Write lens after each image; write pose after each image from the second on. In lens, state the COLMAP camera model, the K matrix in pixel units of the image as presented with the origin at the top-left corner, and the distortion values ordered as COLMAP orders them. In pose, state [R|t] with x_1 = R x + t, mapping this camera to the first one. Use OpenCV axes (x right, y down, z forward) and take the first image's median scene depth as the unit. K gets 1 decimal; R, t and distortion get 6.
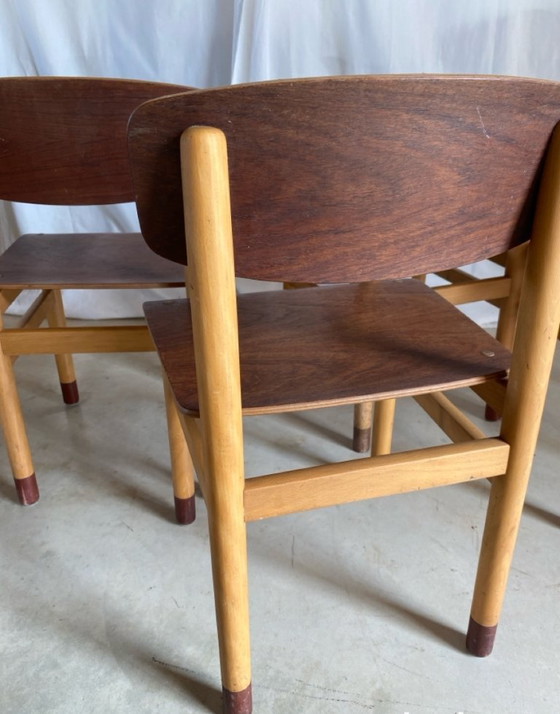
lens RADIAL K [[574.4, 0, 282.1], [0, 574.4, 366.1], [0, 0, 1]] dist [0.002602, -0.005694]
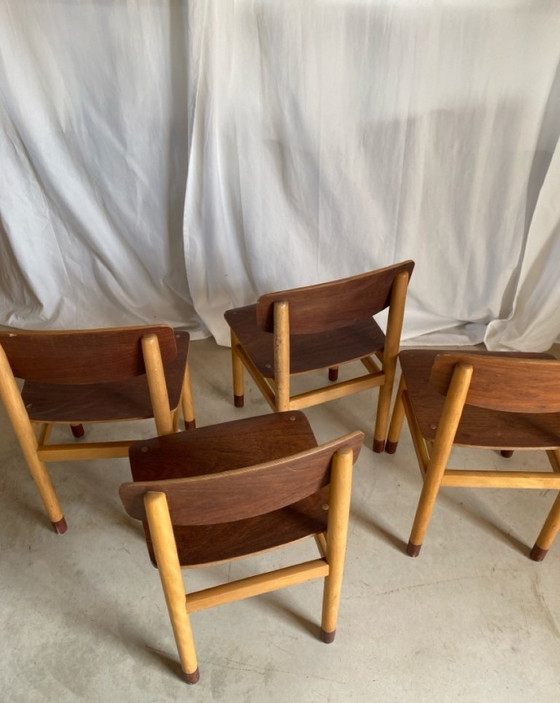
lens RADIAL K [[566.2, 0, 279.0], [0, 566.2, 358.6], [0, 0, 1]] dist [-0.001225, -0.001666]
pose [[0.999849, -0.004560, 0.016768, 0.145460], [0.000596, 0.973386, 0.229172, -0.676435], [-0.017366, -0.229127, 0.973242, -0.460615]]
